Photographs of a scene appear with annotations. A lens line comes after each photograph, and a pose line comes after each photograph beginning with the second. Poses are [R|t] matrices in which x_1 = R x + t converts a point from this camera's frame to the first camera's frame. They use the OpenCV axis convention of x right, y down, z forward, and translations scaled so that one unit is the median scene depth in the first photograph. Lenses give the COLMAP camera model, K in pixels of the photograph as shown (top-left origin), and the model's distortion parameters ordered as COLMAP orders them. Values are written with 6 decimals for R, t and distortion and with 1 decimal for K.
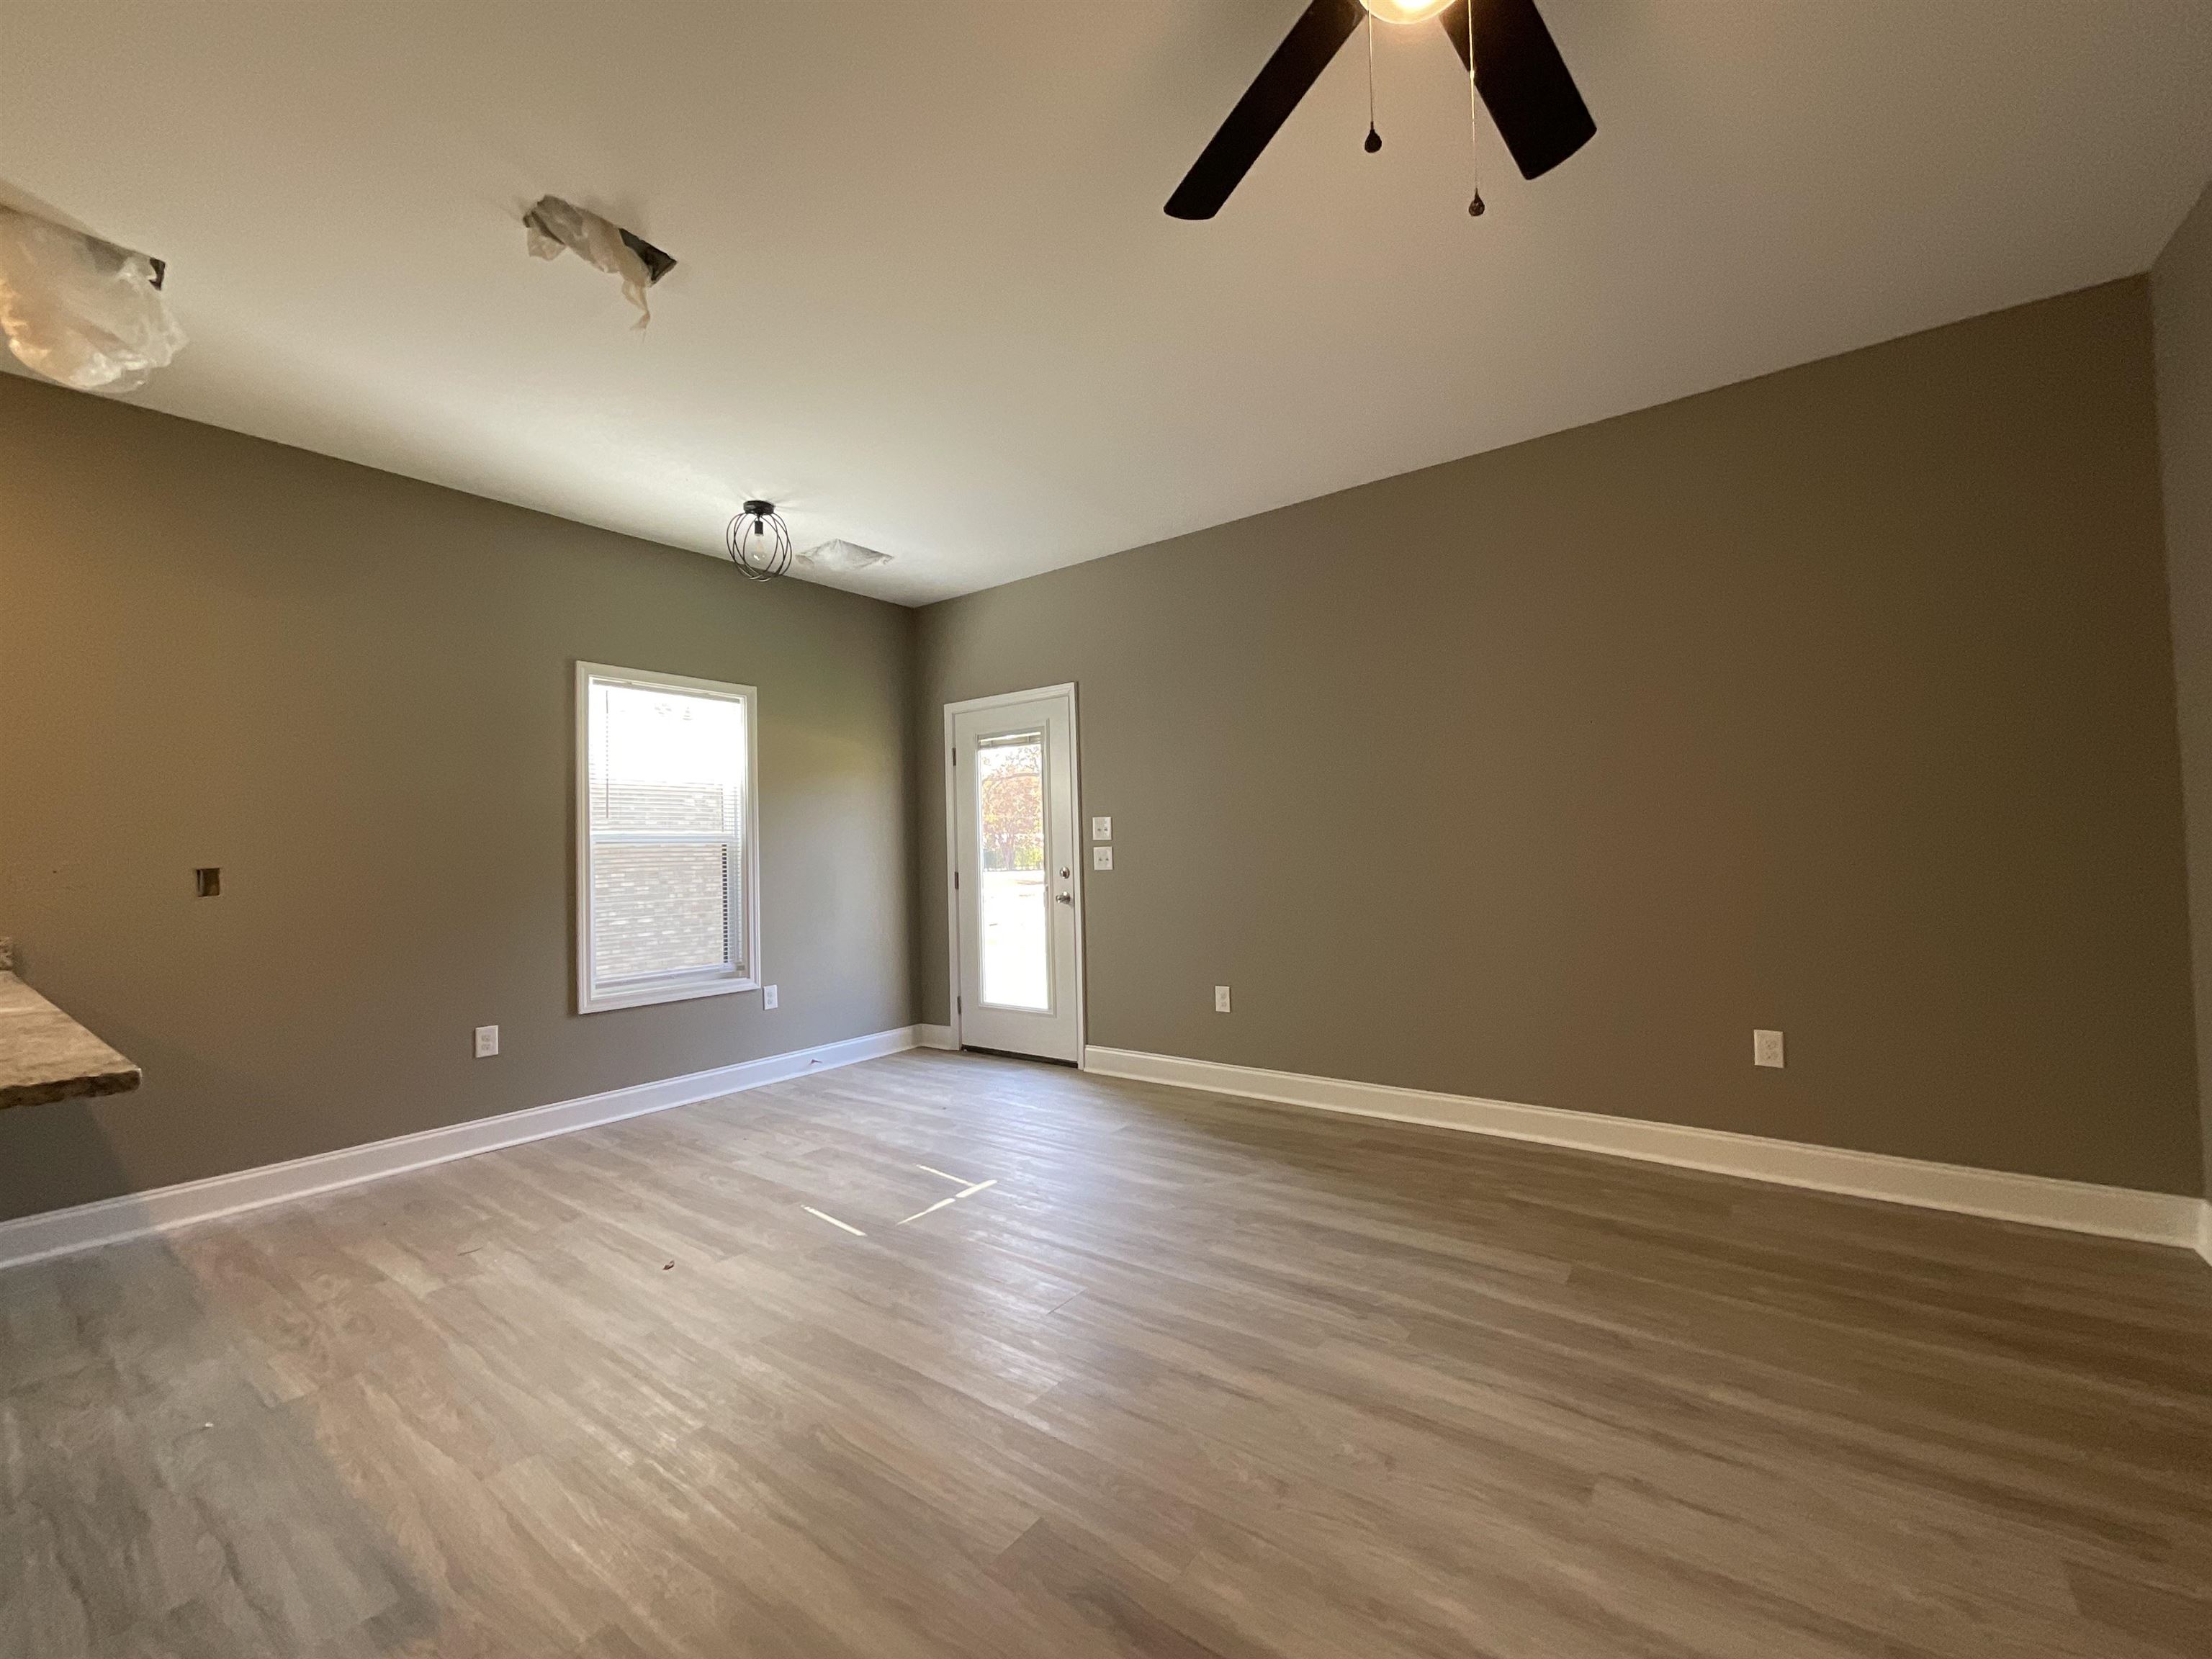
lens RADIAL K [[897.9, 0, 1108.0], [0, 897.9, 828.4], [0, 0, 1]] dist [0.000918, -0.001839]
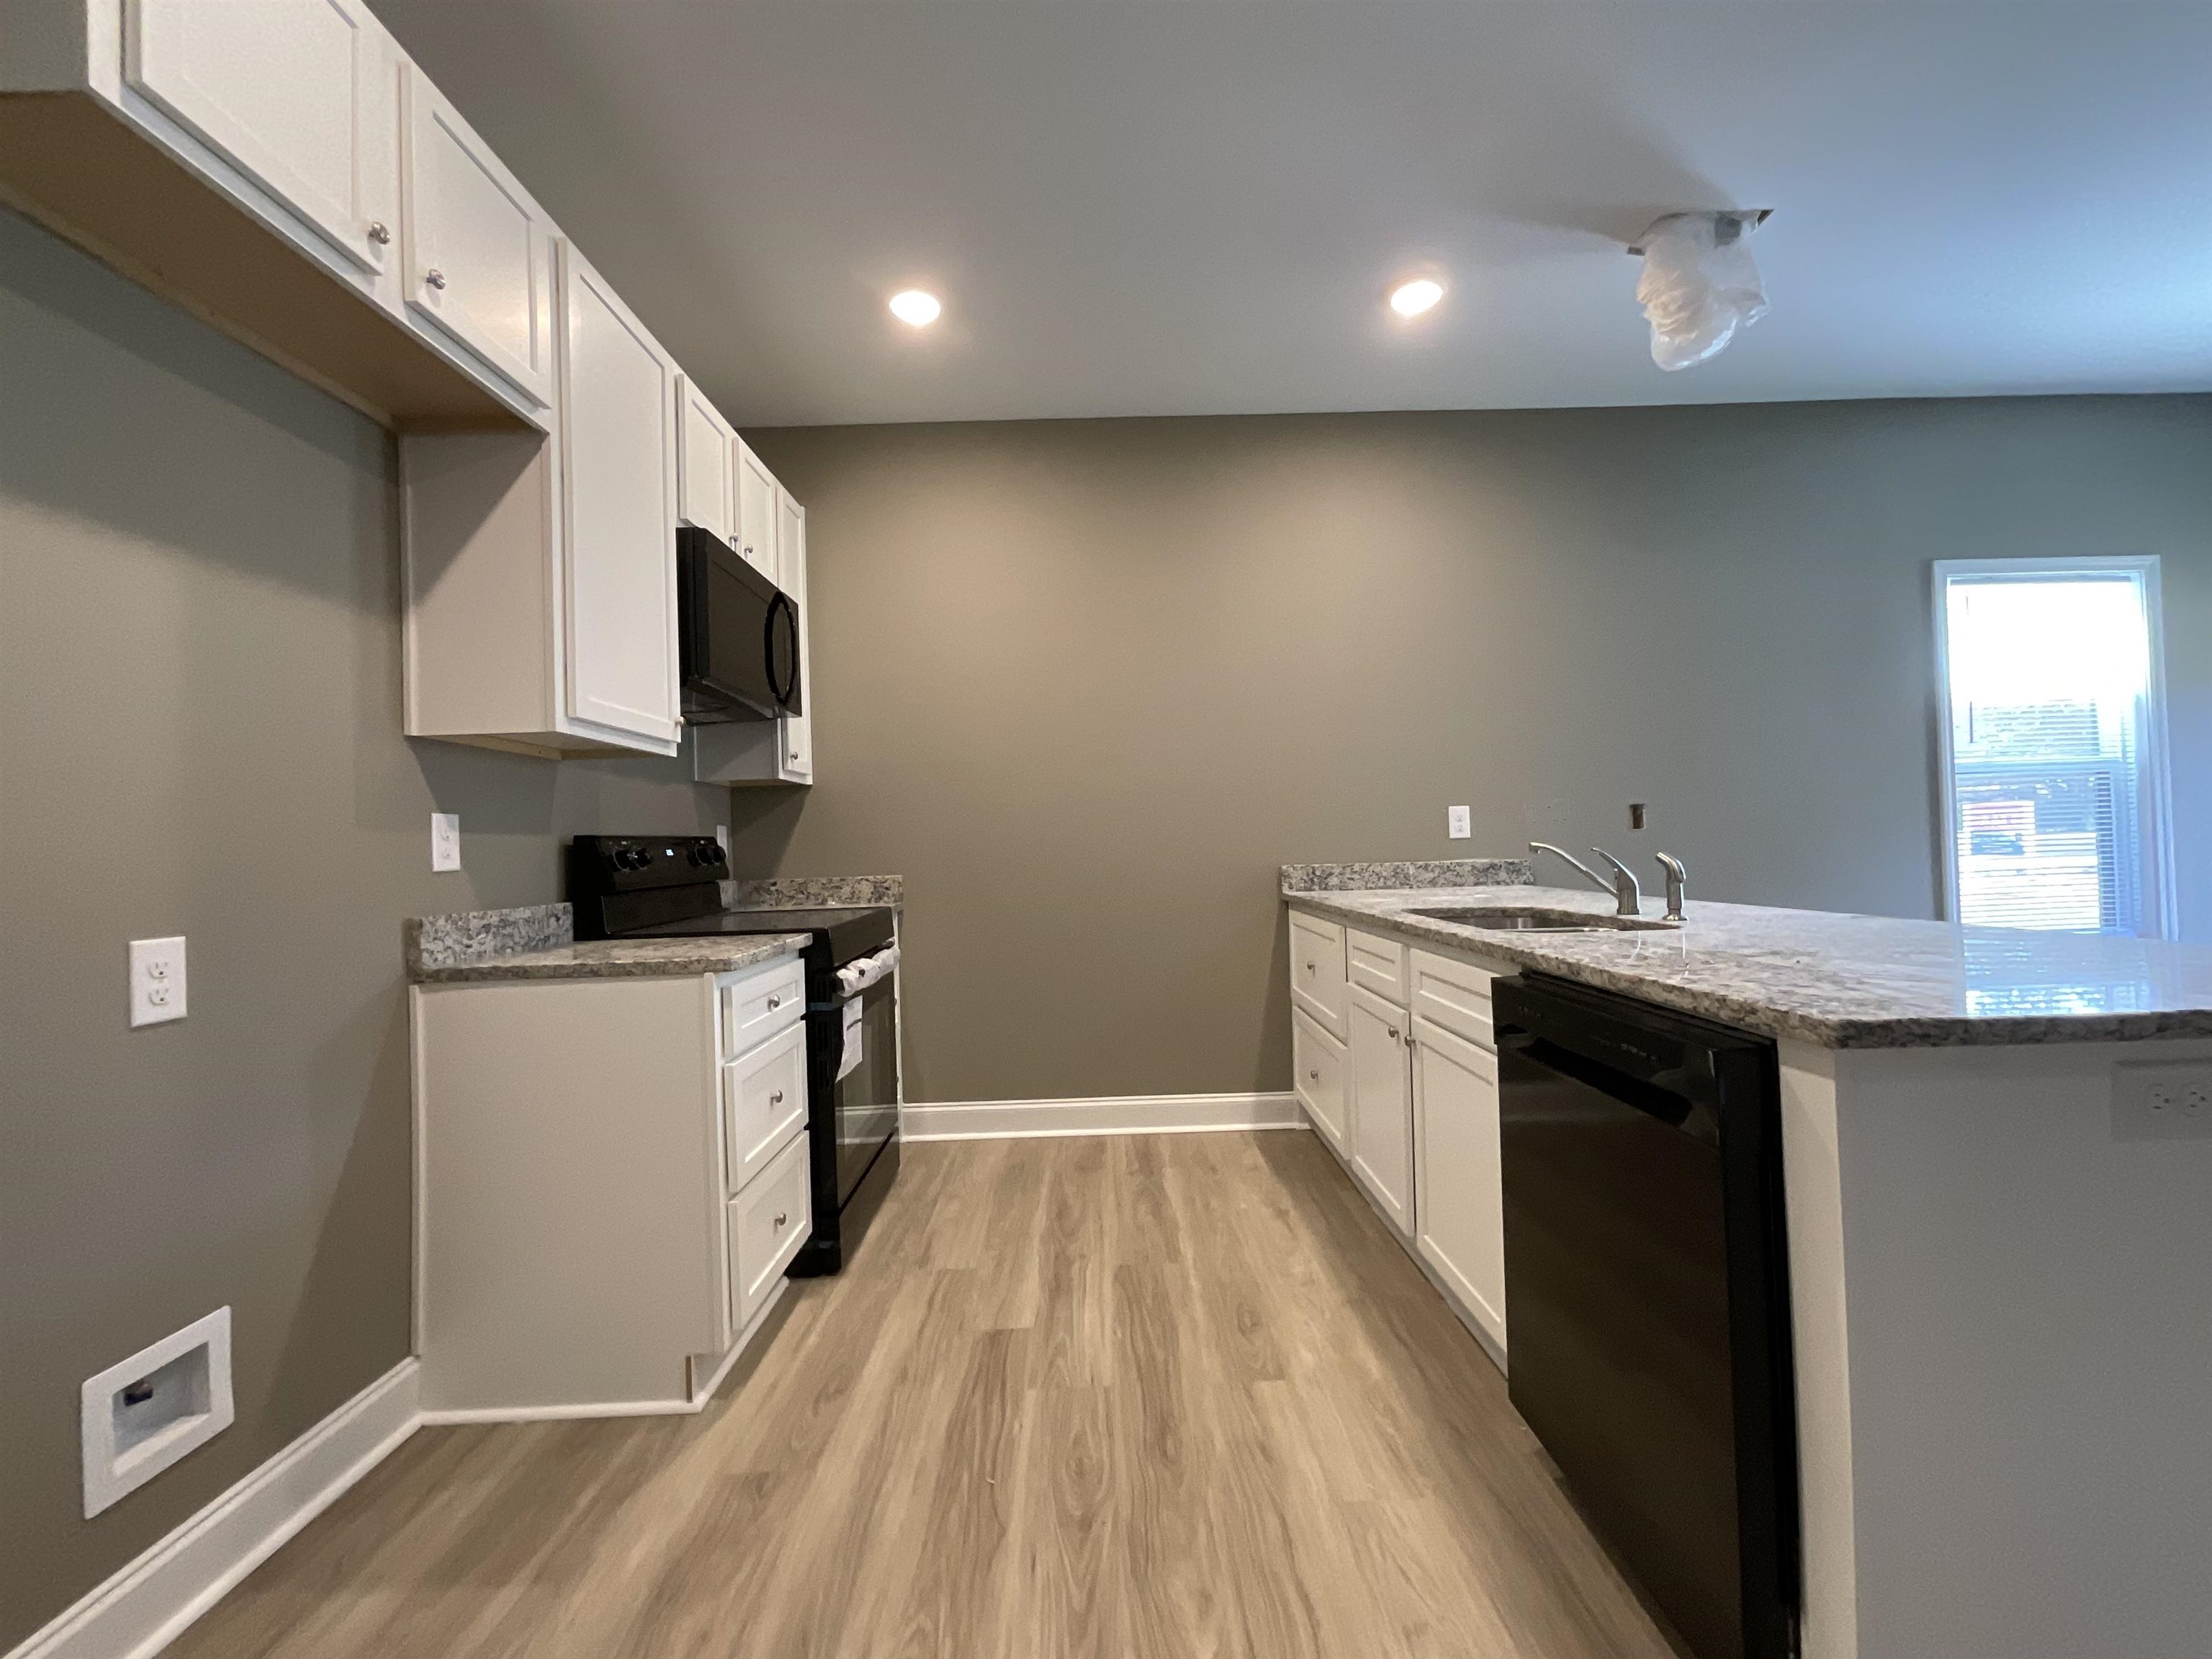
lens RADIAL K [[897.9, 0, 1116.7], [0, 897.9, 828.3], [0, 0, 1]] dist [0.000918, -0.001839]
pose [[0.621871, -0.004682, -0.783106, -0.581033], [0.040638, 0.998828, 0.026299, 0.020782], [0.782065, -0.048178, 0.621332, -0.223868]]
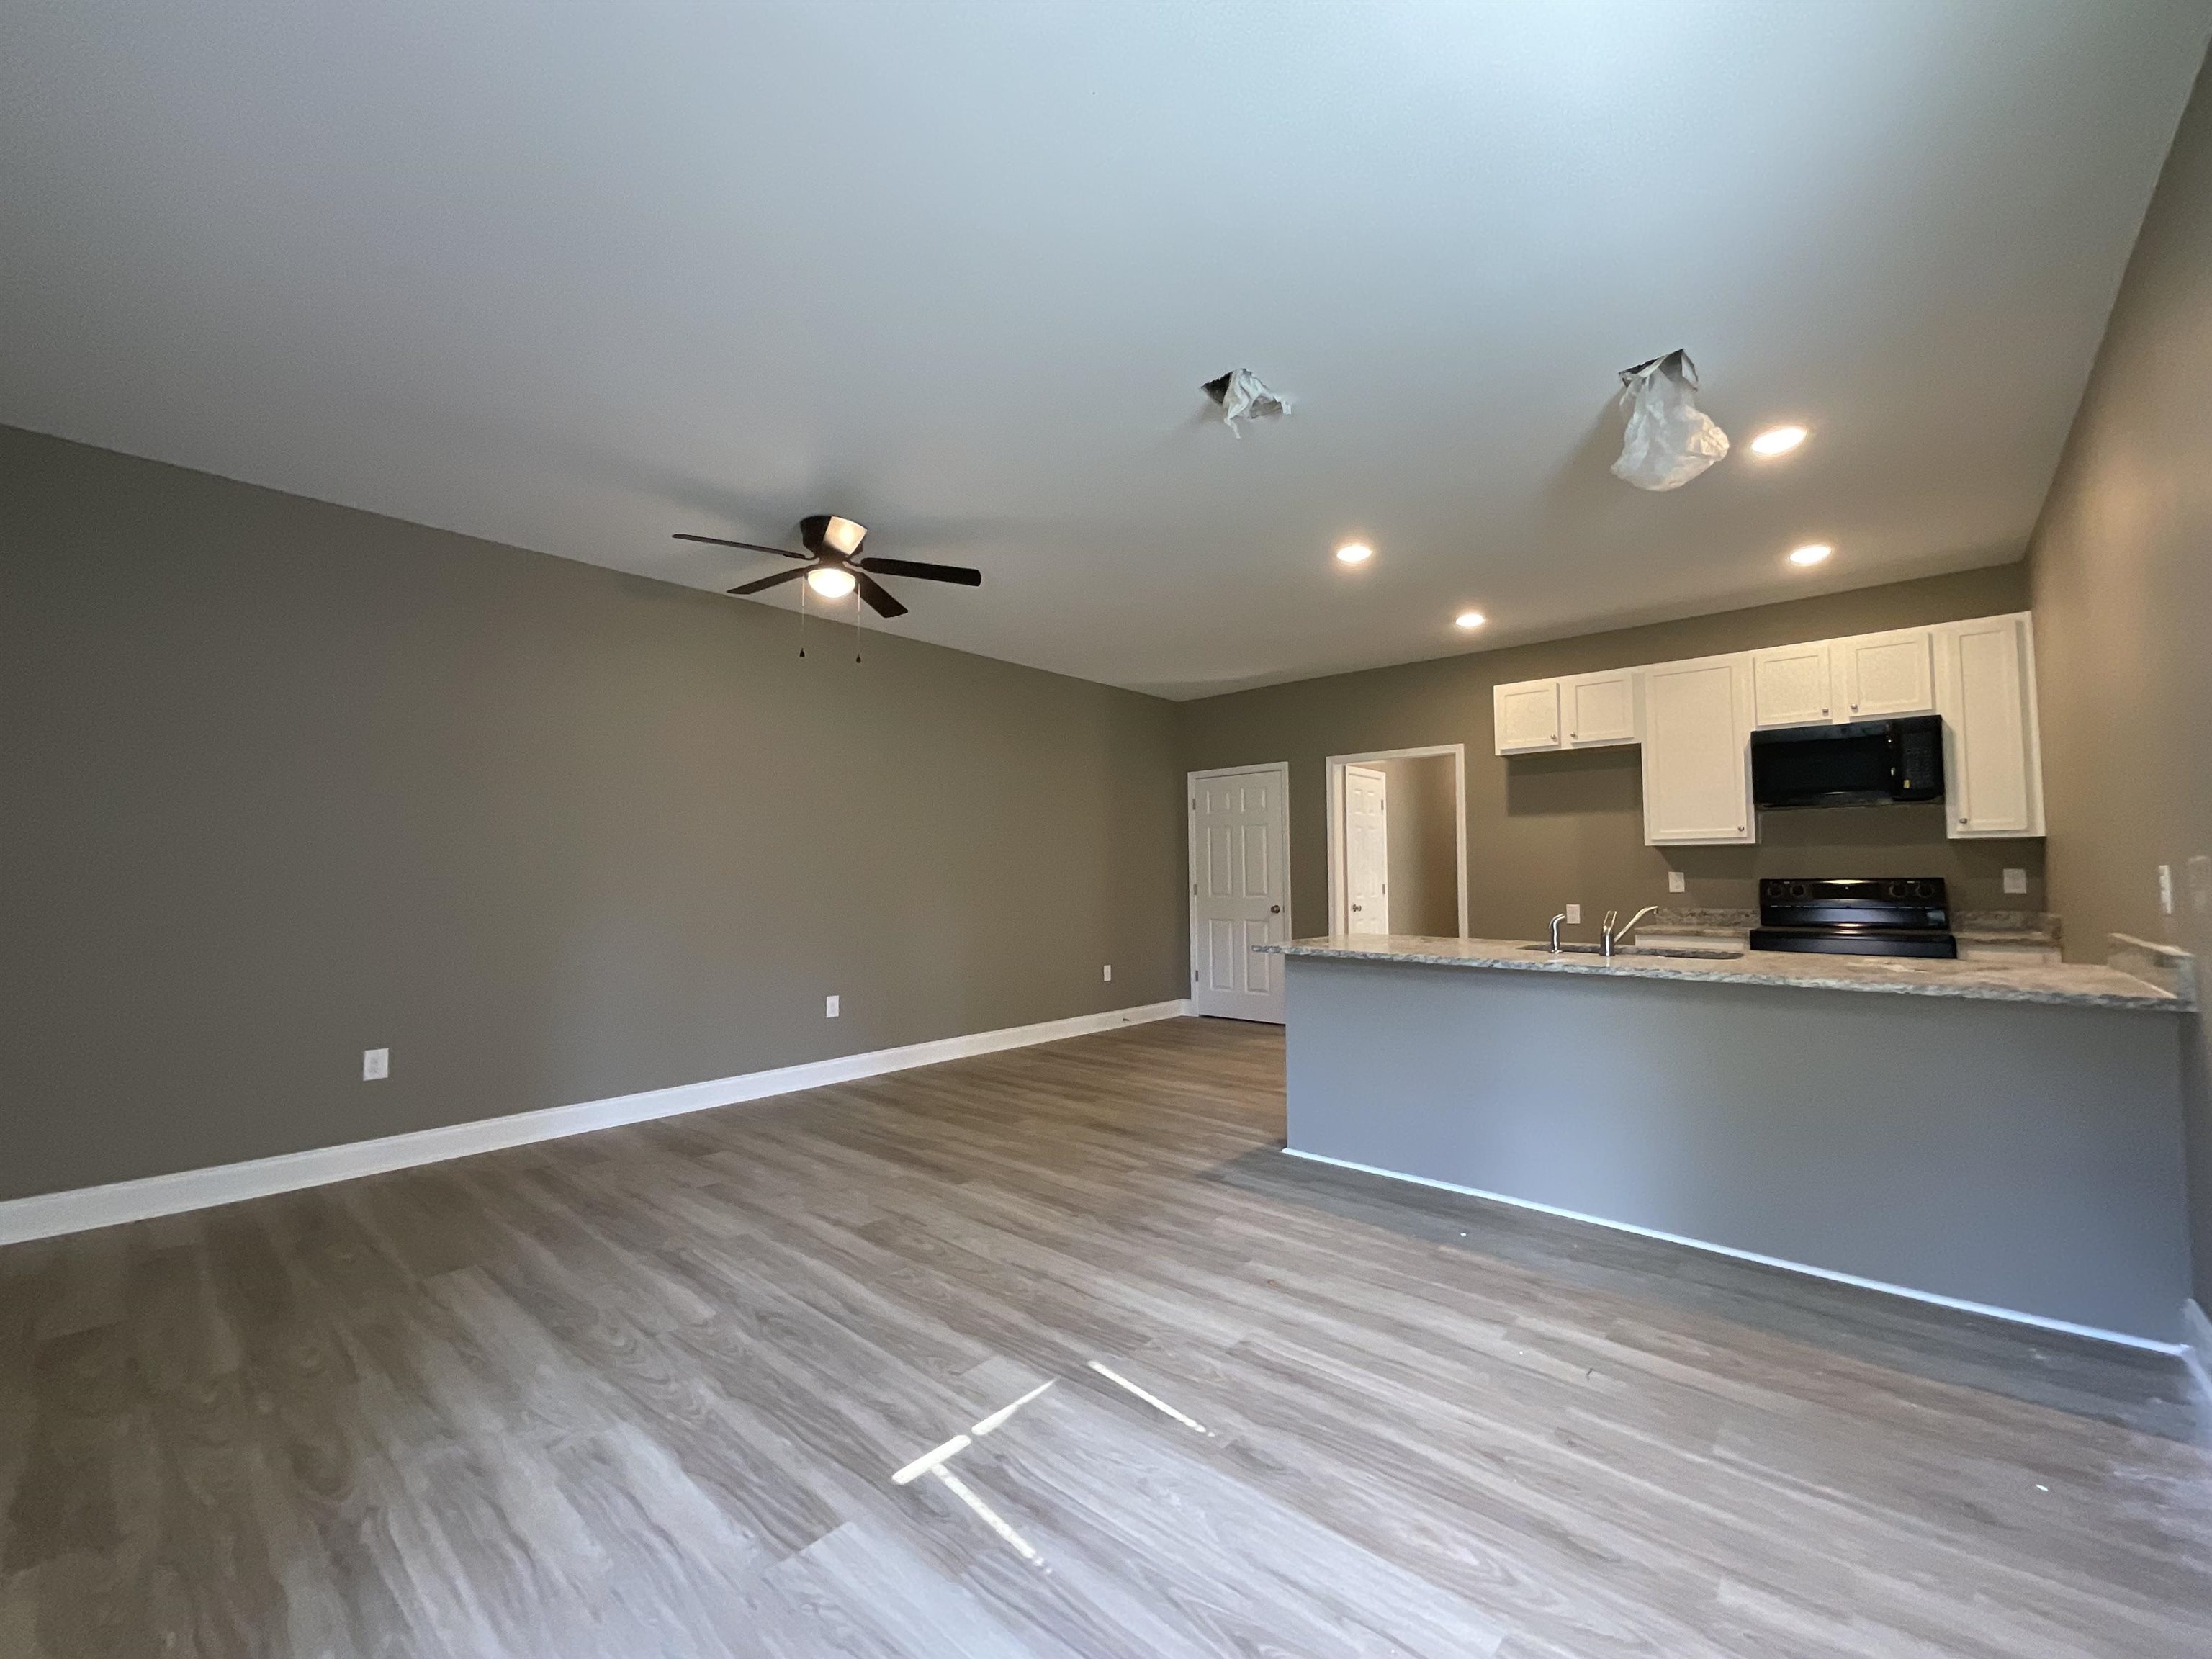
lens RADIAL K [[897.9, 0, 1100.9], [0, 897.9, 829.6], [0, 0, 1]] dist [0.000918, -0.001839]
pose [[-0.995469, 0.035363, 0.088265, -0.376994], [0.027231, 0.995415, -0.091690, 0.060657], [-0.091103, -0.088871, -0.991868, 1.879003]]
